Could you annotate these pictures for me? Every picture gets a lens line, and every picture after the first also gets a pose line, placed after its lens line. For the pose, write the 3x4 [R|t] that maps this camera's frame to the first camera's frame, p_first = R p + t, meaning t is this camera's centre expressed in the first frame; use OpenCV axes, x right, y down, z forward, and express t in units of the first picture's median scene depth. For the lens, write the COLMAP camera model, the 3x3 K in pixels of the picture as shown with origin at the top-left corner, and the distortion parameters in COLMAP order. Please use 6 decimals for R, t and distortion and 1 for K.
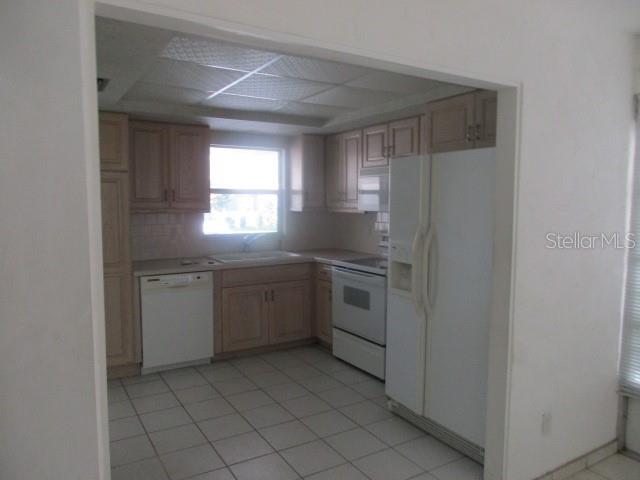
lens RADIAL K [[464.1, 0, 317.0], [0, 464.1, 237.3], [0, 0, 1]] dist [-0.012181, -0.004224]
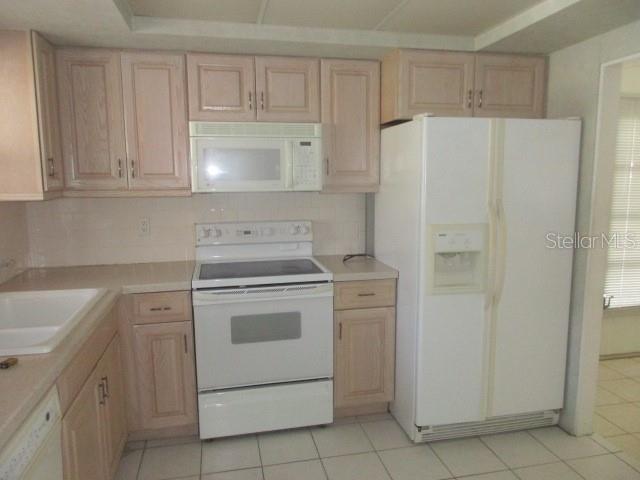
lens RADIAL K [[464.1, 0, 318.6], [0, 464.1, 244.3], [0, 0, 1]] dist [-0.012181, -0.004224]
pose [[0.326921, -0.131702, 0.935830, -0.460468], [0.079539, 0.990563, 0.111618, -0.047510], [-0.941699, 0.037945, 0.334311, 0.696017]]
